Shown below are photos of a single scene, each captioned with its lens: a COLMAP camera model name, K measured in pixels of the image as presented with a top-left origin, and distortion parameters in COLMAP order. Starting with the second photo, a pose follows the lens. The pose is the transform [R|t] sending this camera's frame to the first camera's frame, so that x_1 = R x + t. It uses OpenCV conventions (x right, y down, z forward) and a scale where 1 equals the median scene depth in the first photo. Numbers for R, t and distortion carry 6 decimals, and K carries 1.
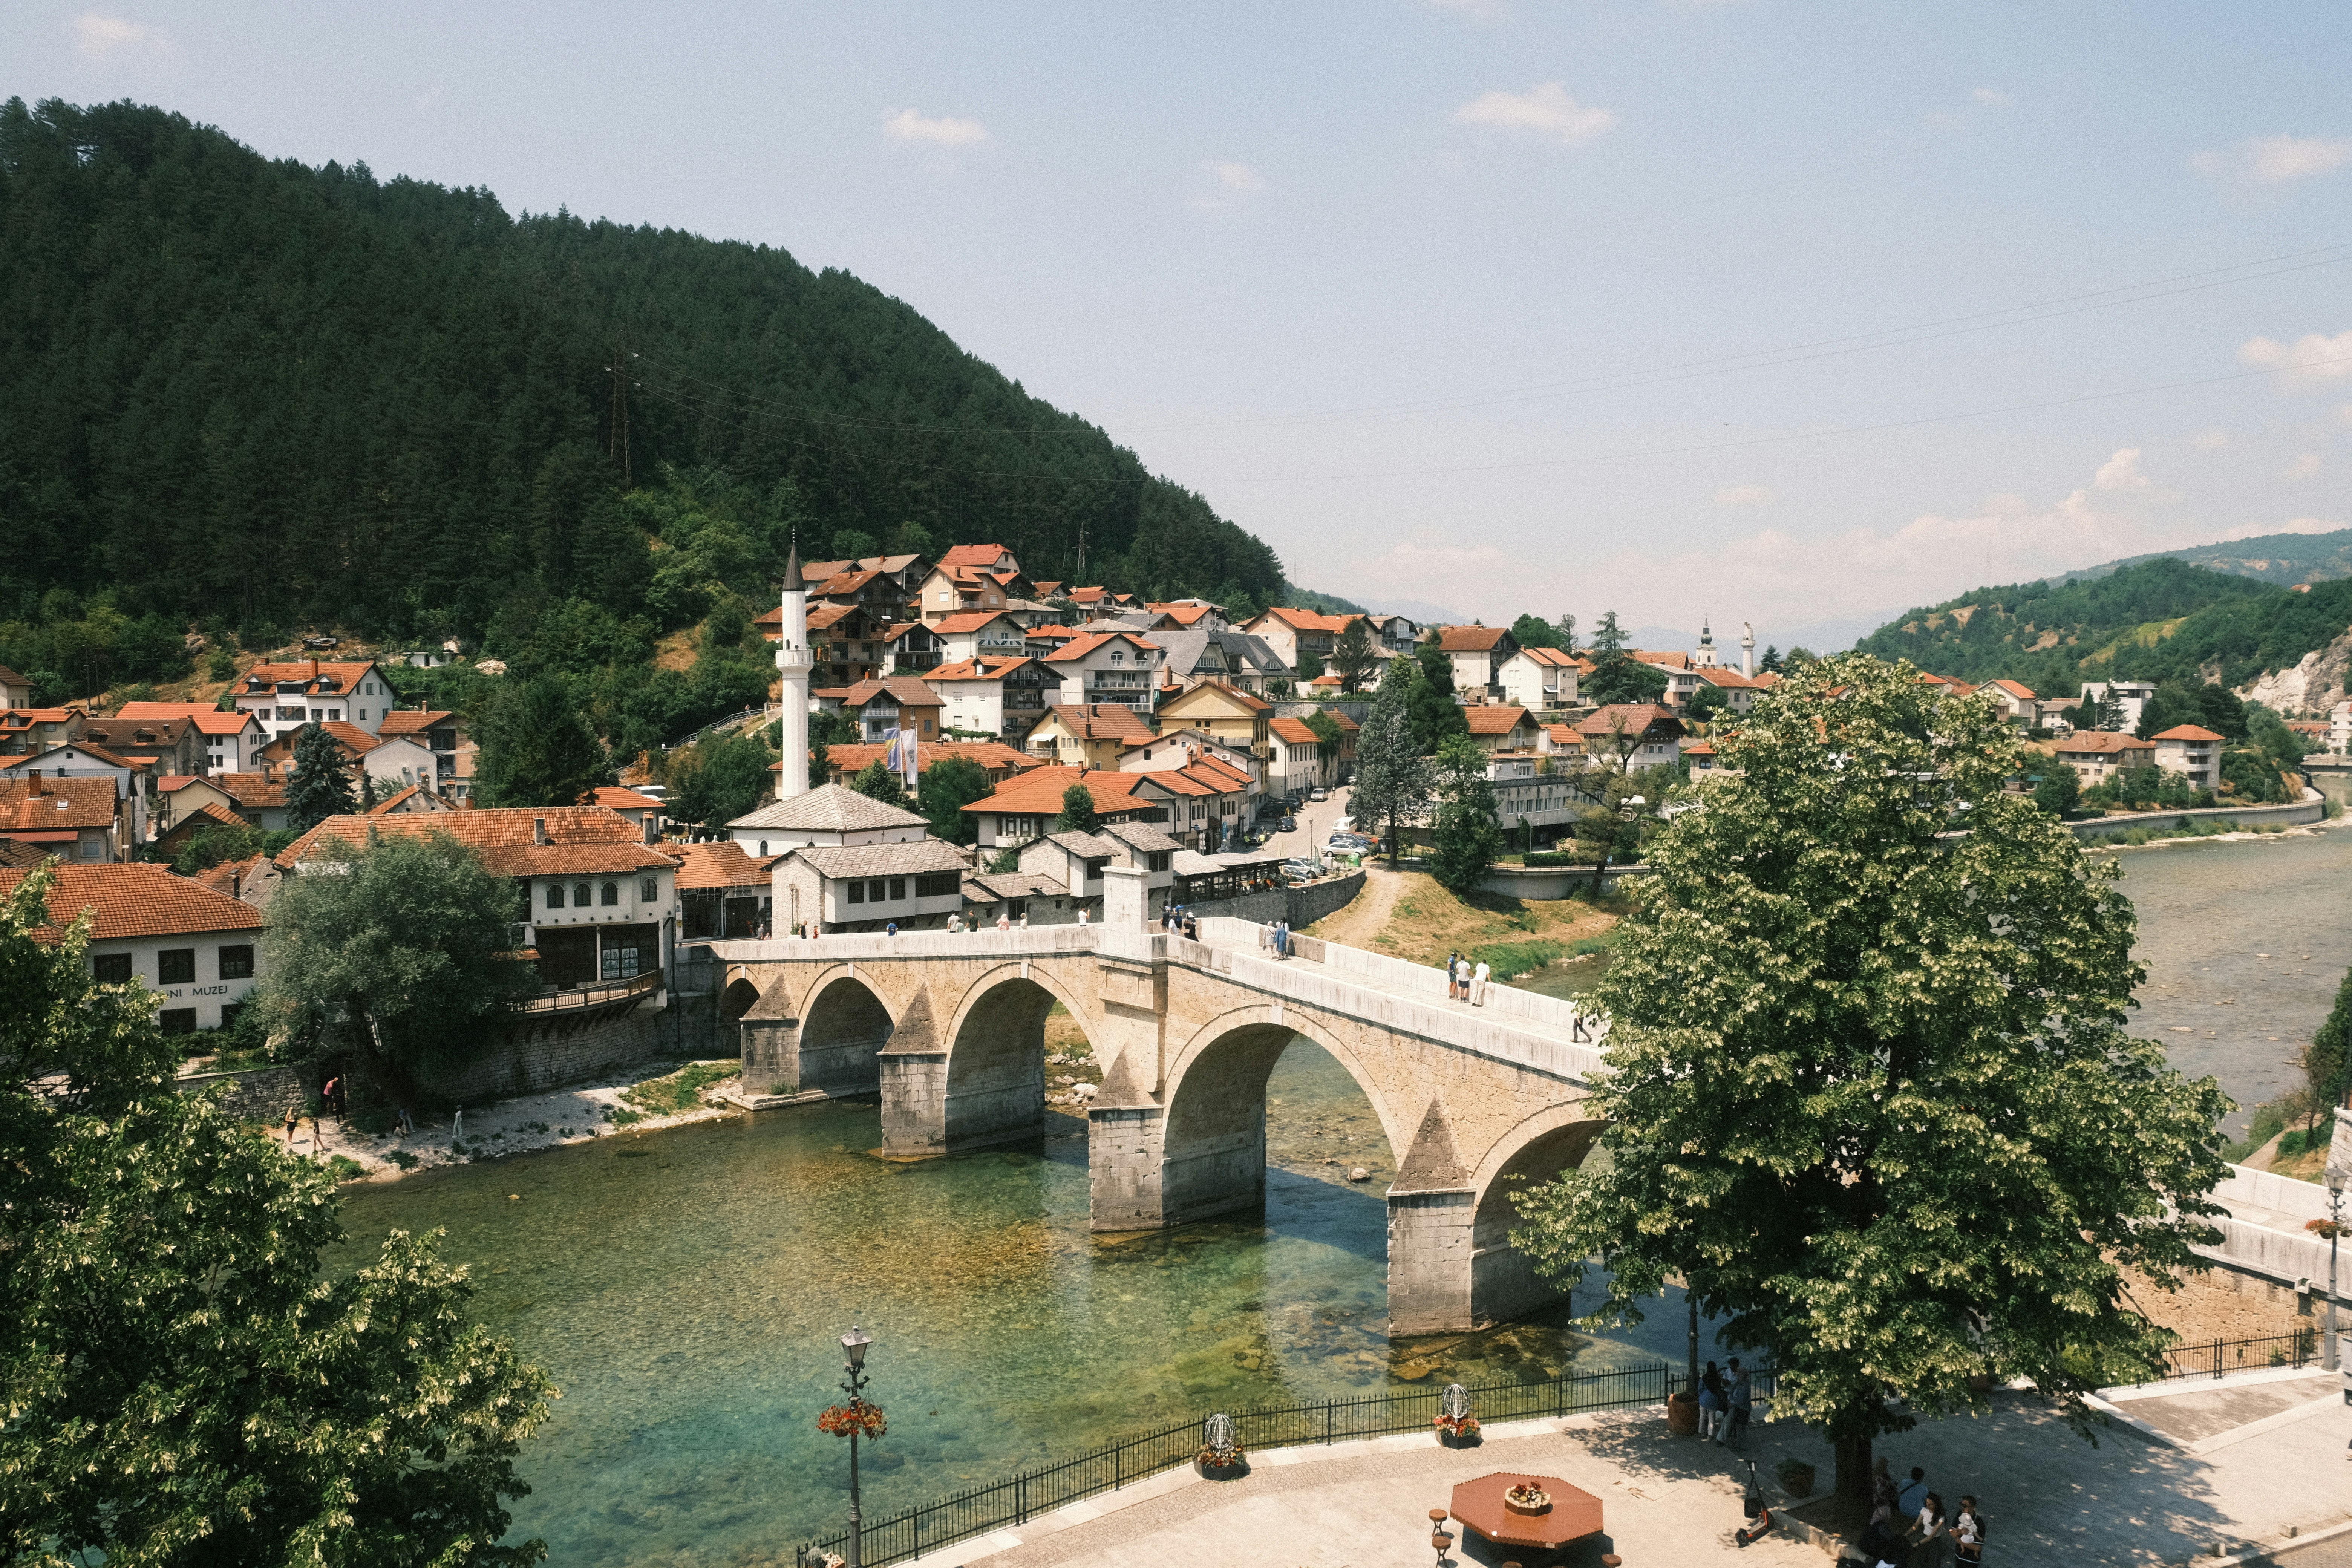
lens RADIAL K [[1915.6, 0, 1175.4], [0, 1915.6, 779.3], [0, 0, 1]] dist [-0.000782, -0.002230]
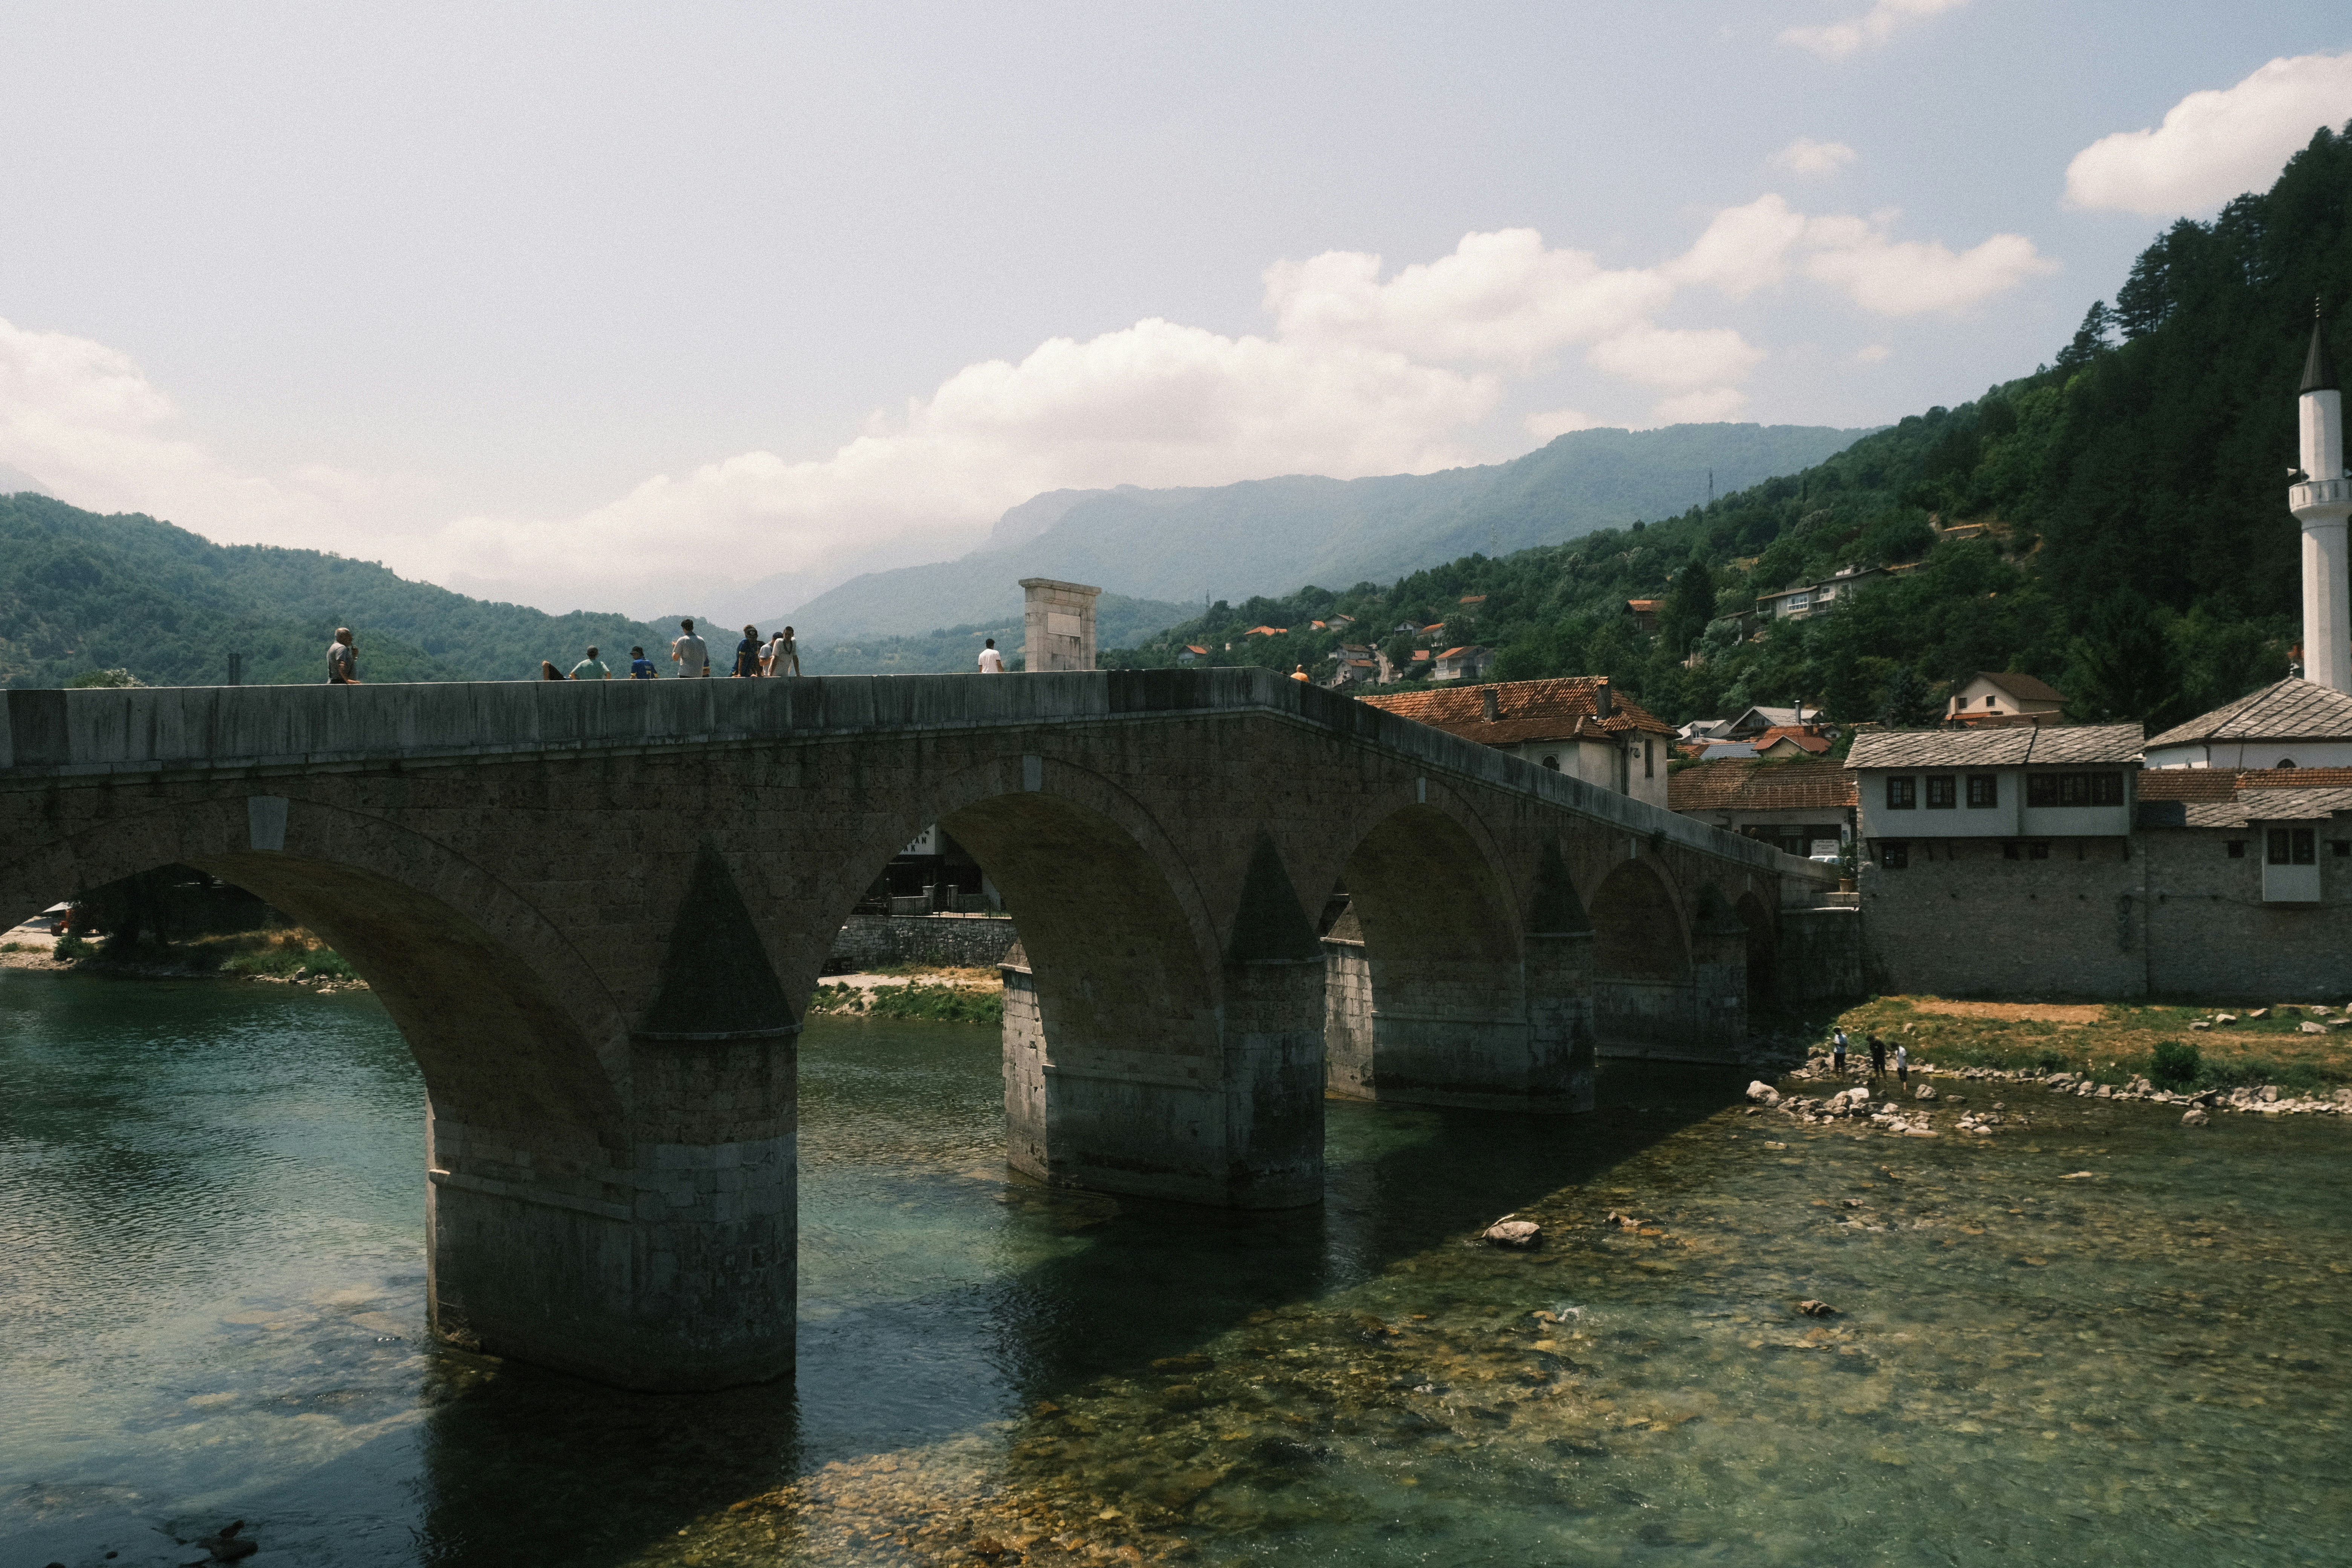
lens RADIAL K [[1915.6, 0, 1175.4], [0, 1915.6, 779.3], [0, 0, 1]] dist [-0.000782, -0.002230]
pose [[0.255416, -0.039211, -0.966036, 0.207811], [-0.036747, 0.998062, -0.050226, 0.050718], [0.966133, 0.048328, 0.253480, 0.319123]]
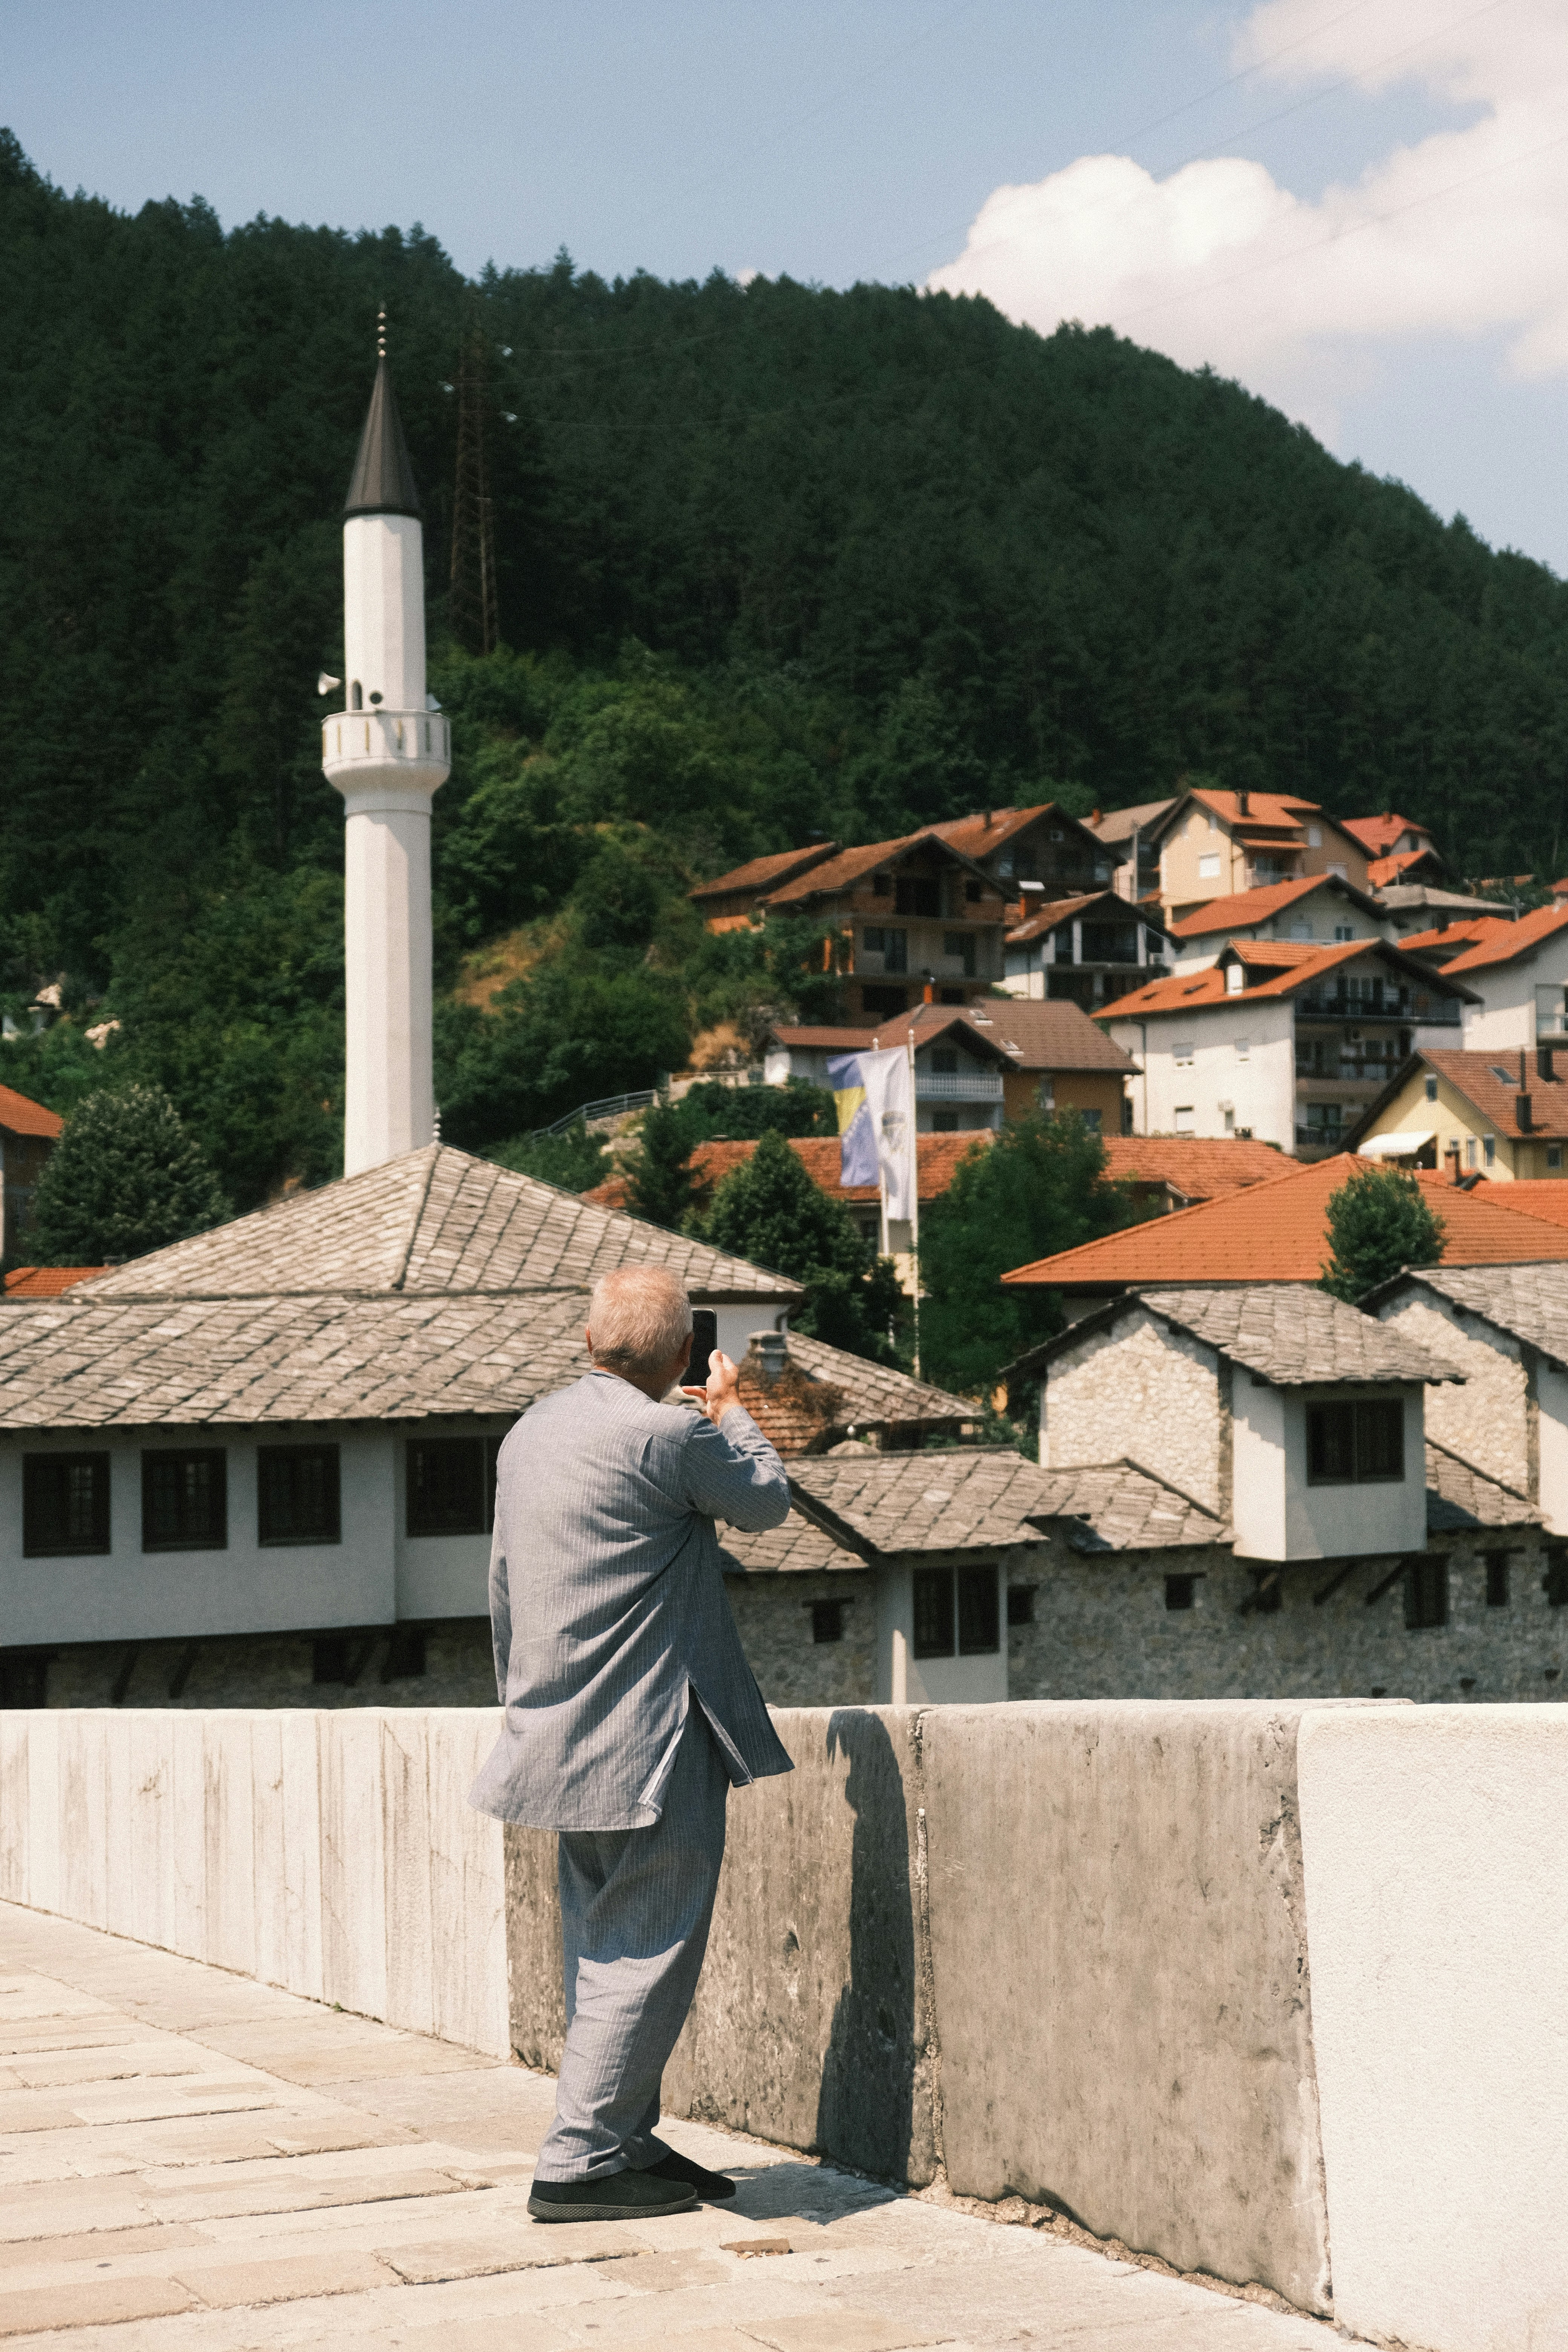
lens RADIAL K [[3280.1, 0, 785.1], [0, 3280.1, 1233.9], [0, 0, 1]] dist [-0.011340, 0.059778]
pose [[0.951718, -0.017302, -0.306485, 0.008596], [0.000929, 0.998568, -0.053486, 0.025923], [0.306972, 0.050619, 0.950371, 0.363606]]
